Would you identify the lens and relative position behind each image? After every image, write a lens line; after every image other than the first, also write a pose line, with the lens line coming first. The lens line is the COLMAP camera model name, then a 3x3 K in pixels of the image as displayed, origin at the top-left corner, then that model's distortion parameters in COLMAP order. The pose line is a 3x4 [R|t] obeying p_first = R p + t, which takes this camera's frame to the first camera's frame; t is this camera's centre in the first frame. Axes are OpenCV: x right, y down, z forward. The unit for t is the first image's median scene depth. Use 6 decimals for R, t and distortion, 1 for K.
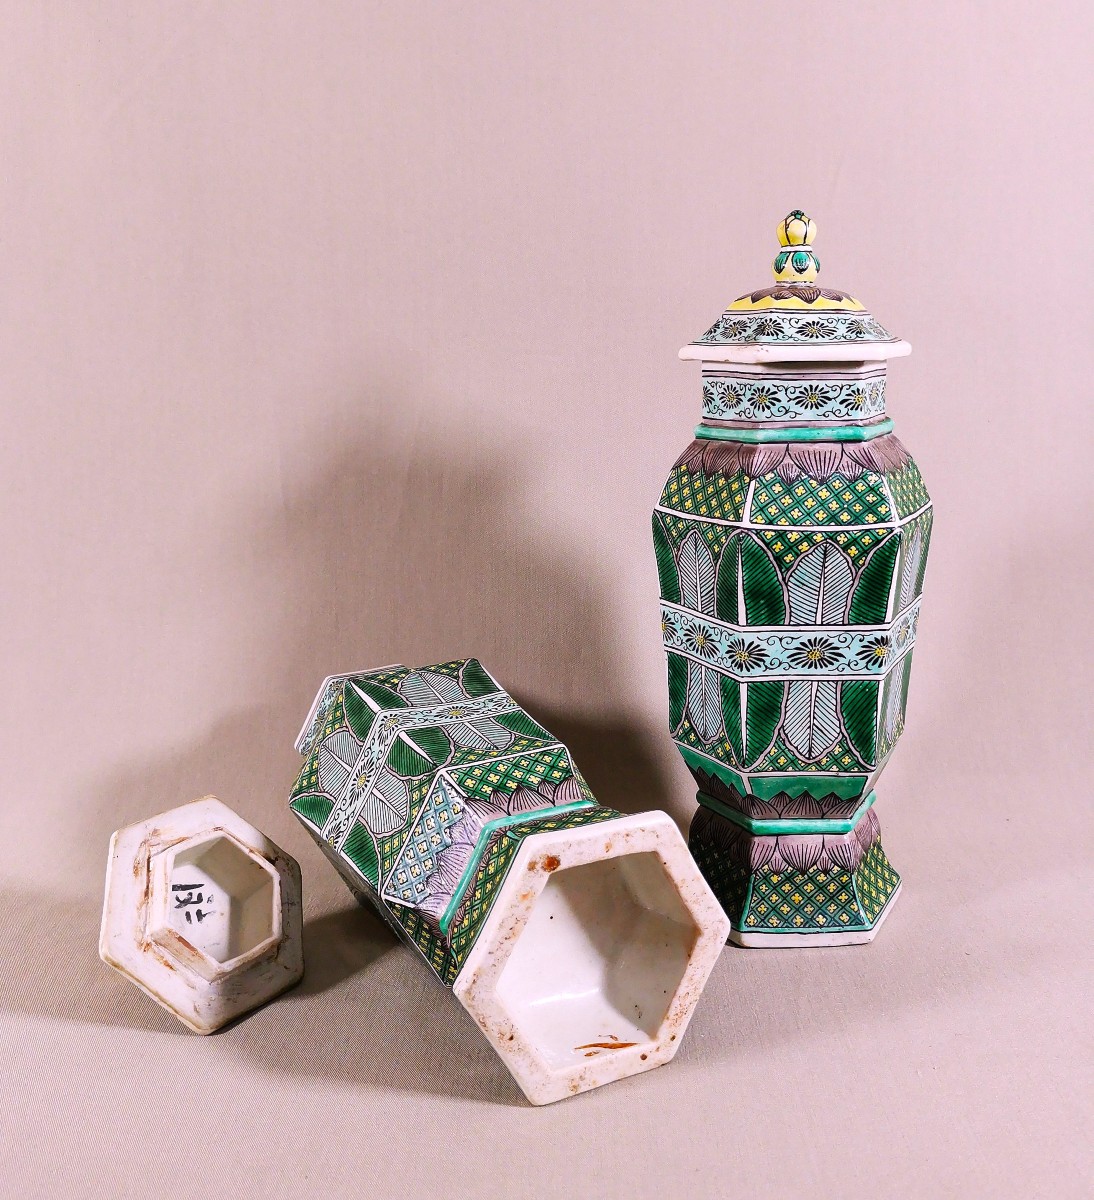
lens RADIAL K [[1260.9, 0, 525.3], [0, 1260.9, 560.6], [0, 0, 1]] dist [0.022609, 0.000000]
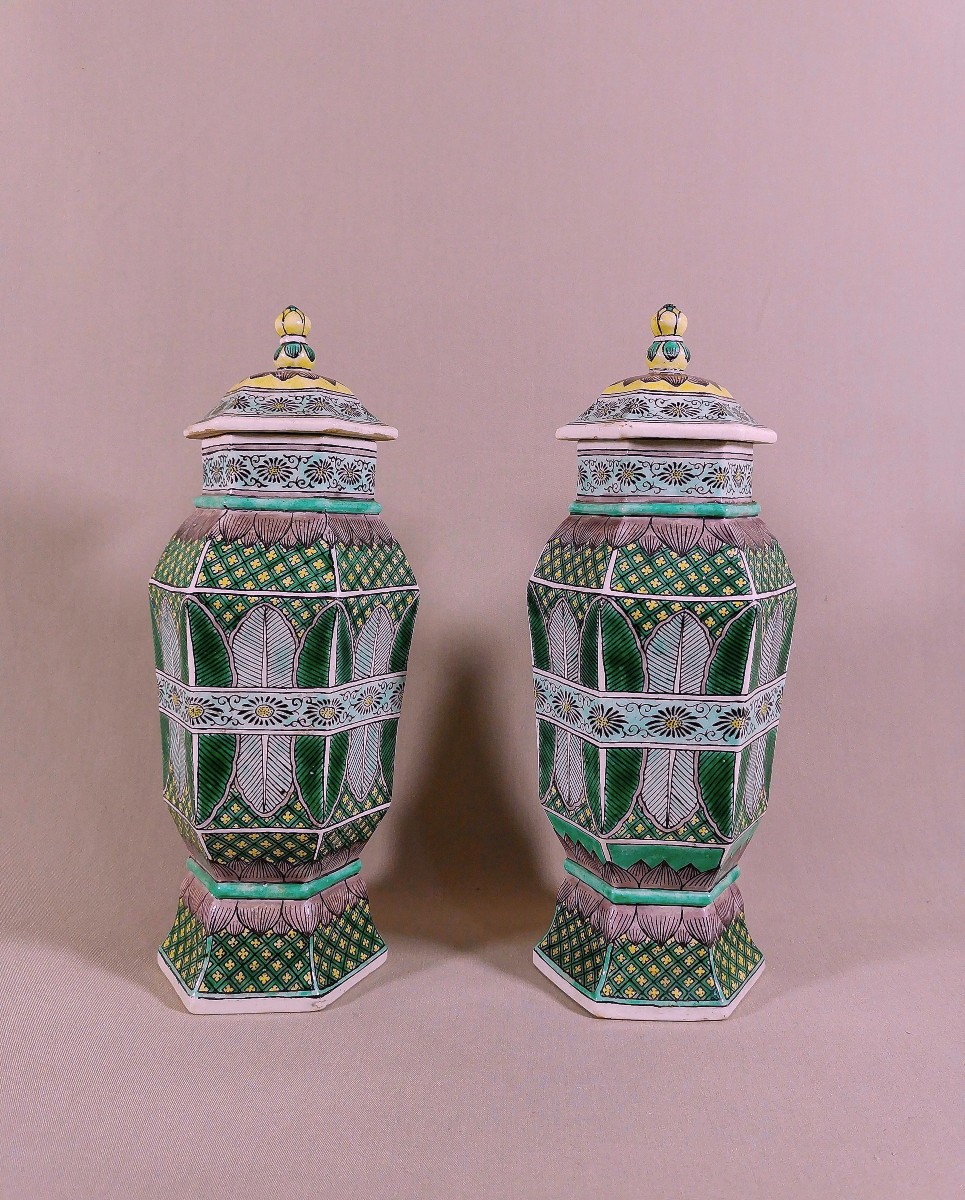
lens RADIAL K [[1061.1, 0, 479.7], [0, 1061.1, 574.9], [0, 0, 1]] dist [0.022506, -0.007638]
pose [[0.998507, 0.042263, -0.034604, 0.097590], [-0.045456, 0.994207, -0.097392, 0.045645], [0.030287, 0.098820, 0.994644, 0.128157]]
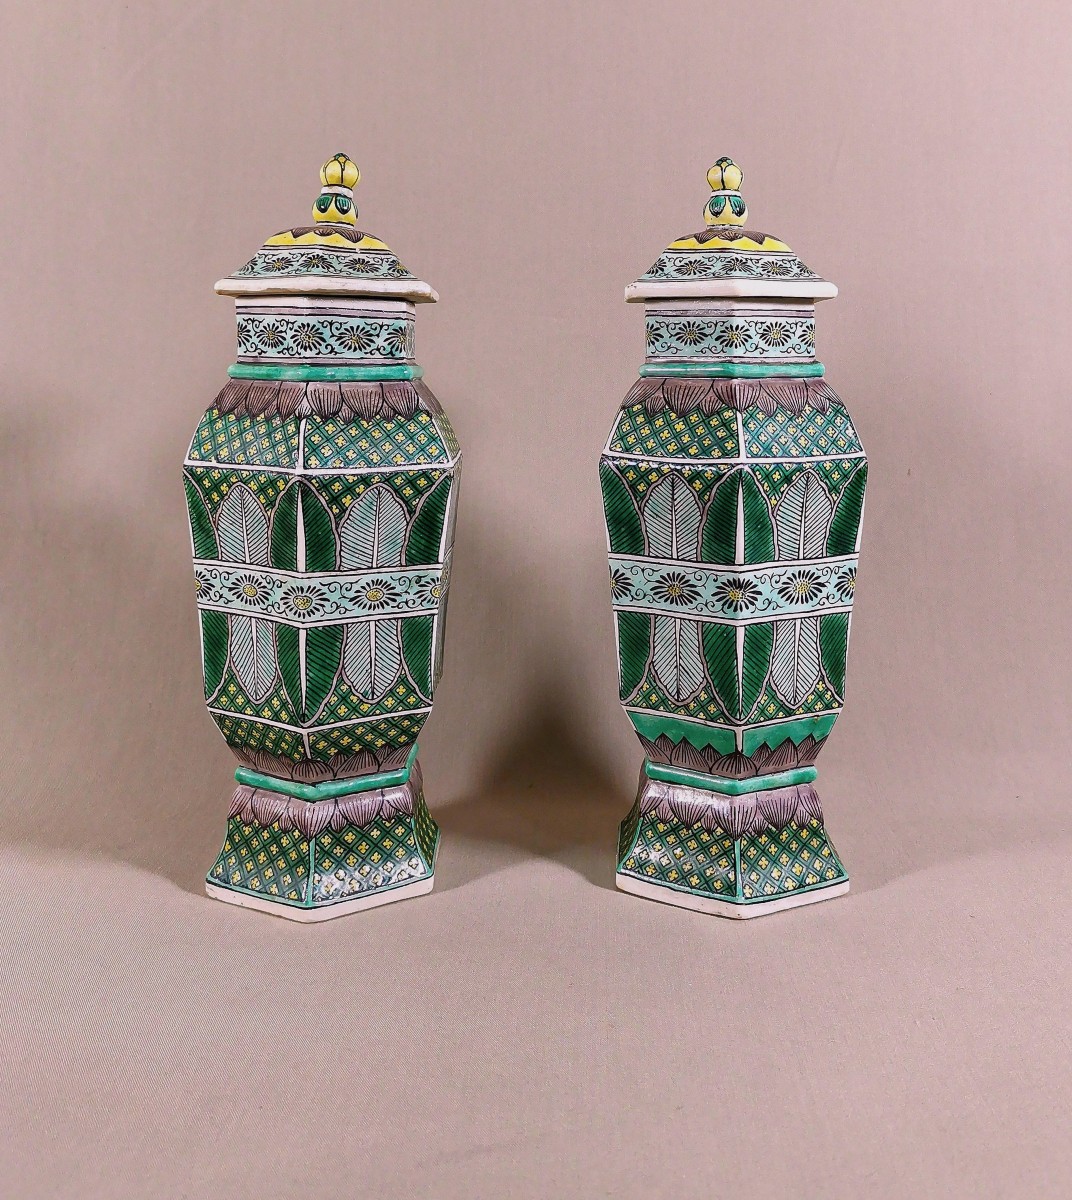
lens RADIAL K [[1300.5, 0, 515.8], [0, 1300.5, 421.7], [0, 0, 1]] dist [0.018963, 0.000000]
pose [[0.828309, 0.049714, -0.558062, 0.685321], [-0.122578, 0.988005, -0.093922, 0.054813], [0.546699, 0.146203, 0.824467, 0.072307]]
